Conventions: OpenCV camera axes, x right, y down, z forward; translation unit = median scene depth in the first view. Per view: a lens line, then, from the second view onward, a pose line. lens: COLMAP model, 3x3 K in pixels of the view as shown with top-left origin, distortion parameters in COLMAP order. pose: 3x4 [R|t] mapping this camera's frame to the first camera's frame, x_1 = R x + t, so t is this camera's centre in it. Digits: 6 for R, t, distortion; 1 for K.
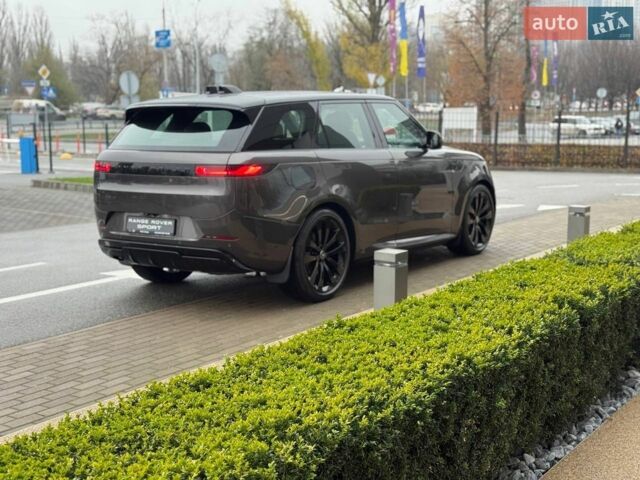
lens RADIAL K [[892.6, 0, 318.4], [0, 892.6, 242.9], [0, 0, 1]] dist [0.125983, 0.000000]
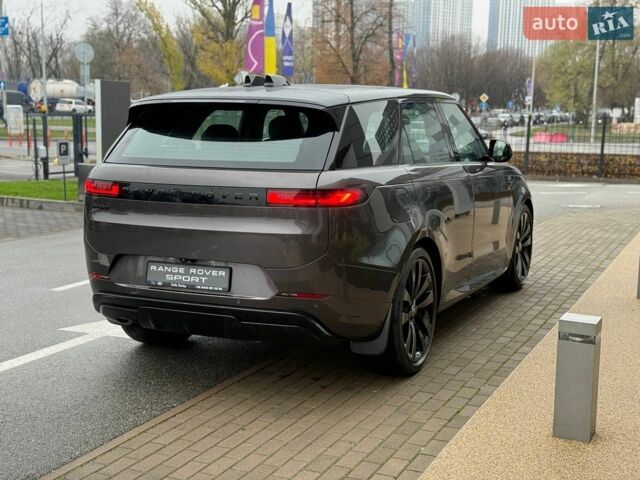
lens RADIAL K [[892.6, 0, 318.8], [0, 892.6, 237.5], [0, 0, 1]] dist [0.125983, 0.000000]
pose [[0.983570, -0.006609, 0.180408, -0.057631], [0.007473, 0.999964, -0.004109, -0.012353], [-0.180374, 0.005389, 0.983583, 0.084216]]
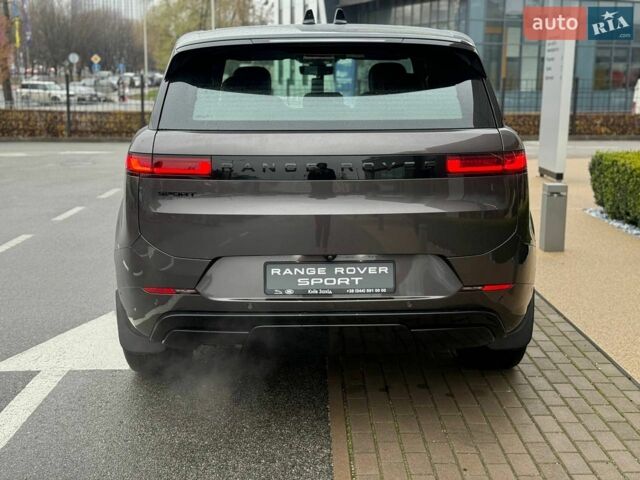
lens RADIAL K [[892.6, 0, 320.8], [0, 892.6, 236.6], [0, 0, 1]] dist [0.125983, 0.000000]
pose [[0.809053, -0.094607, 0.580072, -0.131354], [0.077851, 0.995513, 0.053780, -0.019169], [-0.582557, 0.001648, 0.812788, 0.160755]]
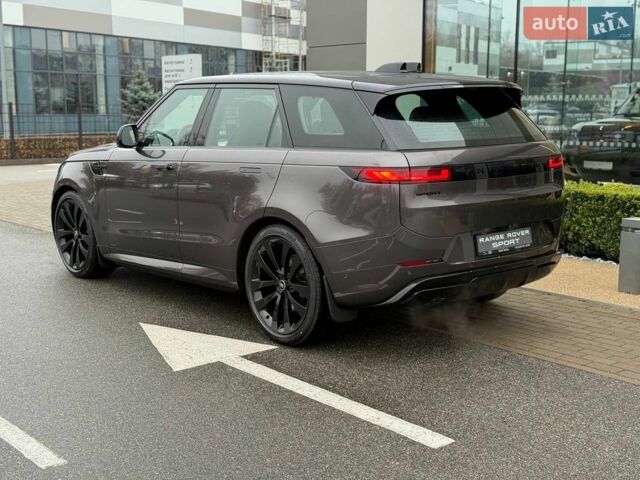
lens RADIAL K [[892.6, 0, 317.4], [0, 892.6, 239.6], [0, 0, 1]] dist [0.125983, 0.000000]
pose [[0.269494, -0.145214, 0.951990, -0.264522], [0.145475, 0.983359, 0.108817, -0.035084], [-0.951950, 0.109165, 0.286135, 0.253241]]
